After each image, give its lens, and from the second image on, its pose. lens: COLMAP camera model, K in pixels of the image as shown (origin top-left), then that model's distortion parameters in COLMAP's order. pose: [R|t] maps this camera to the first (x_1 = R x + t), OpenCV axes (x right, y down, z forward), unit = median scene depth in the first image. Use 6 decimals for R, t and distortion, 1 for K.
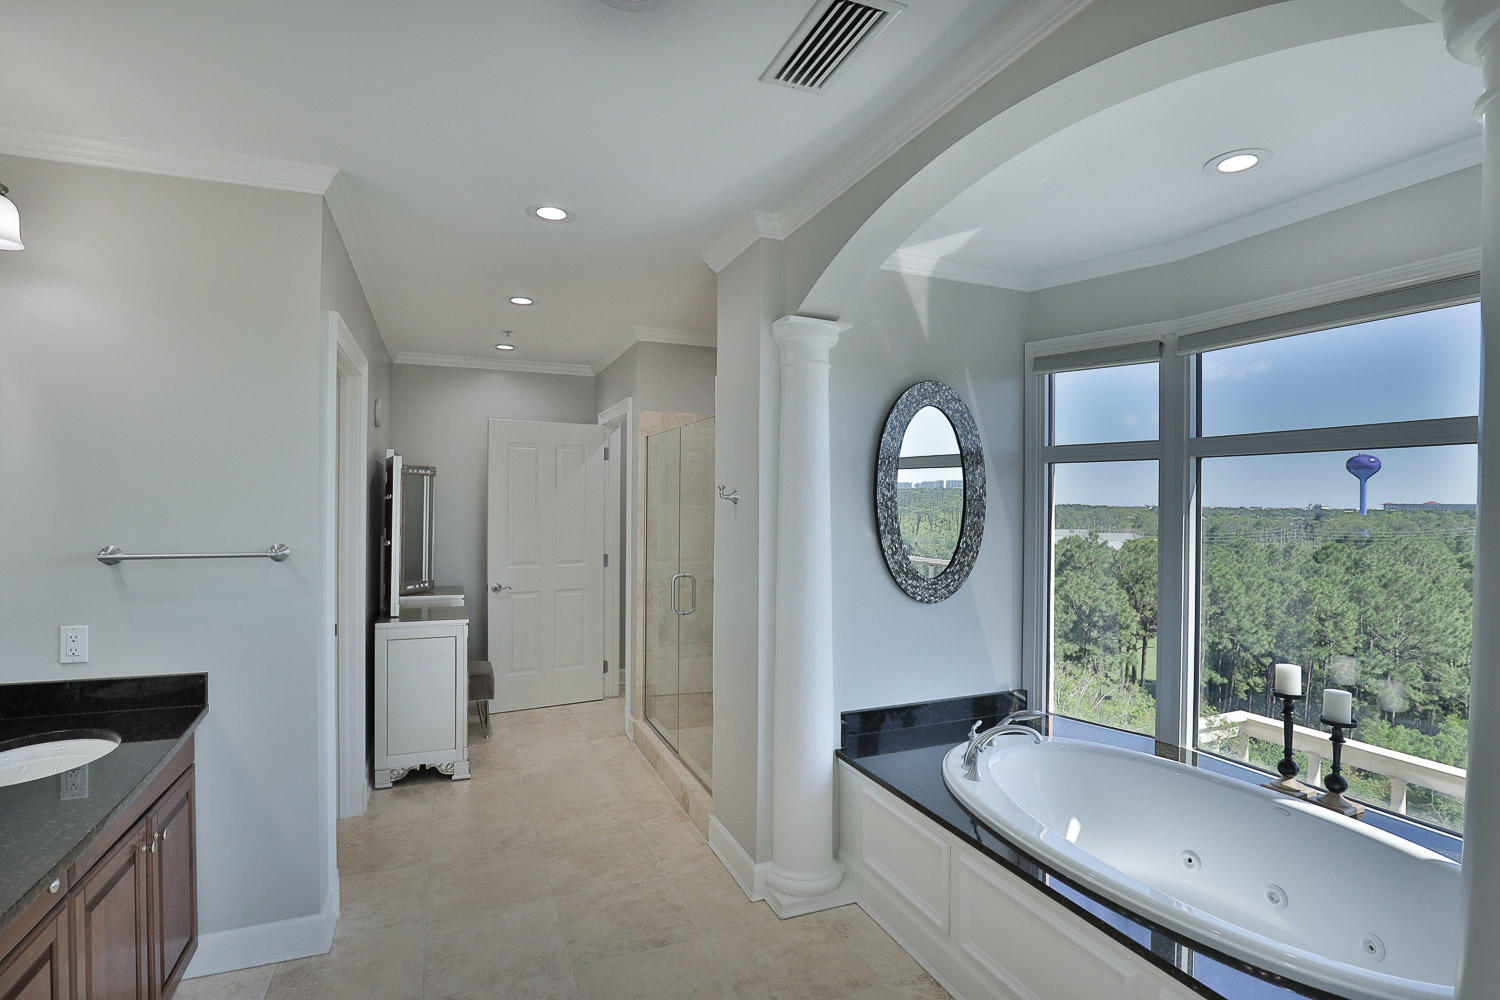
lens RADIAL K [[729.9, 0, 758.4], [0, 729.9, 498.5], [0, 0, 1]] dist [-0.031155, 0.003695]
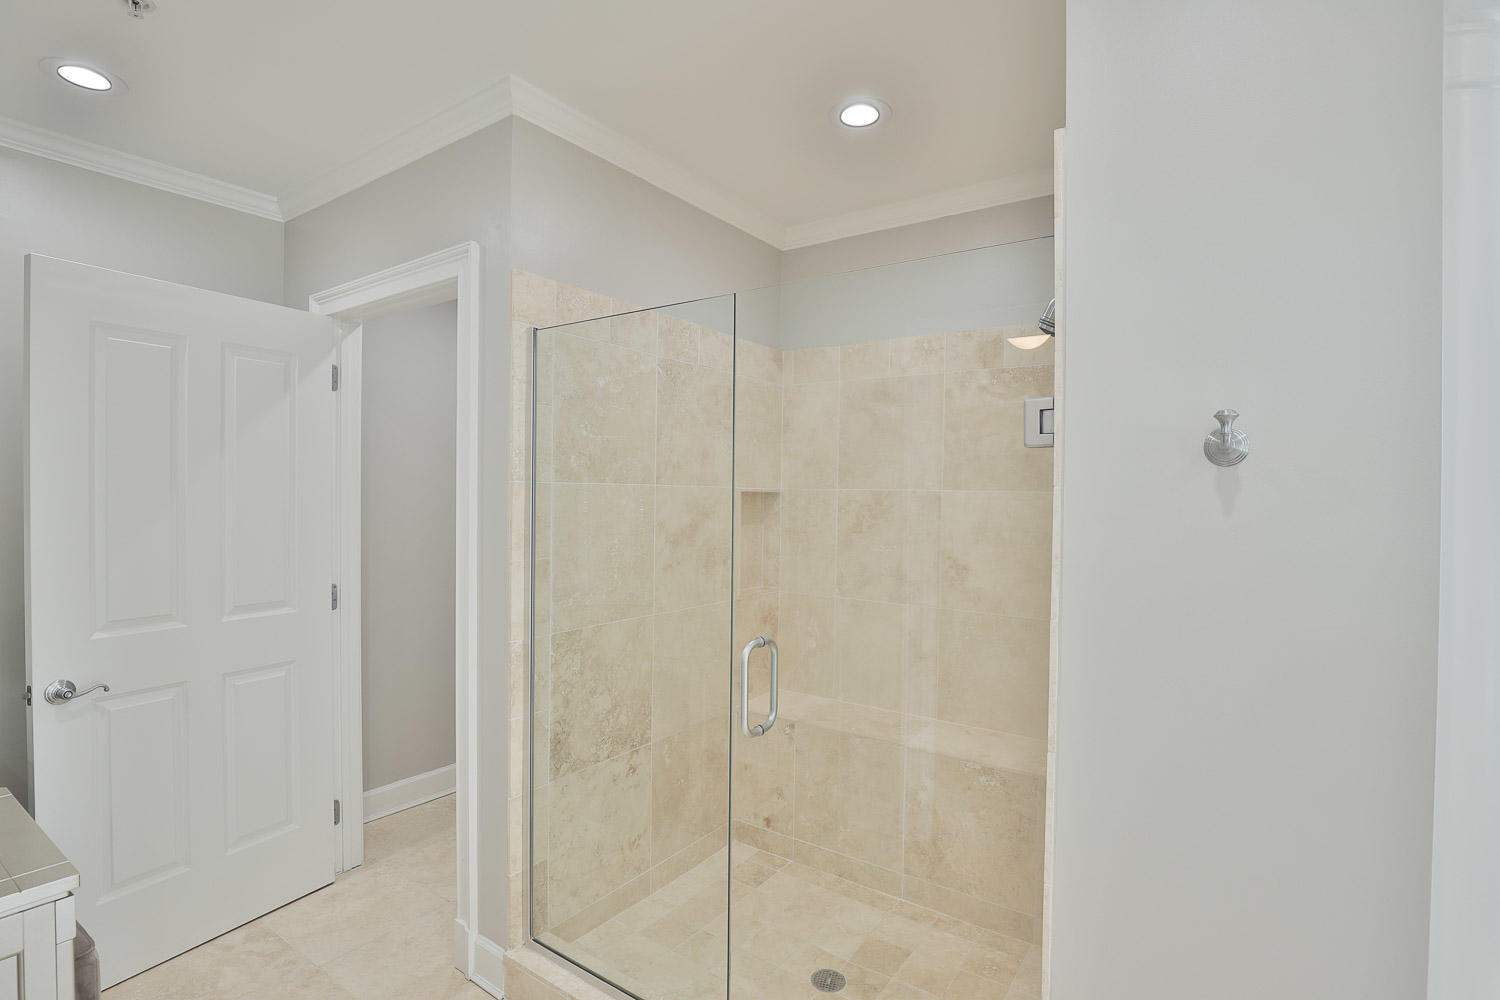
lens RADIAL K [[729.9, 0, 755.2], [0, 729.9, 498.5], [0, 0, 1]] dist [-0.031155, 0.003695]
pose [[0.845105, -0.002170, 0.534596, -0.265250], [-0.006461, 0.999877, 0.014273, 0.012560], [-0.534561, -0.015516, 0.844987, 0.513889]]
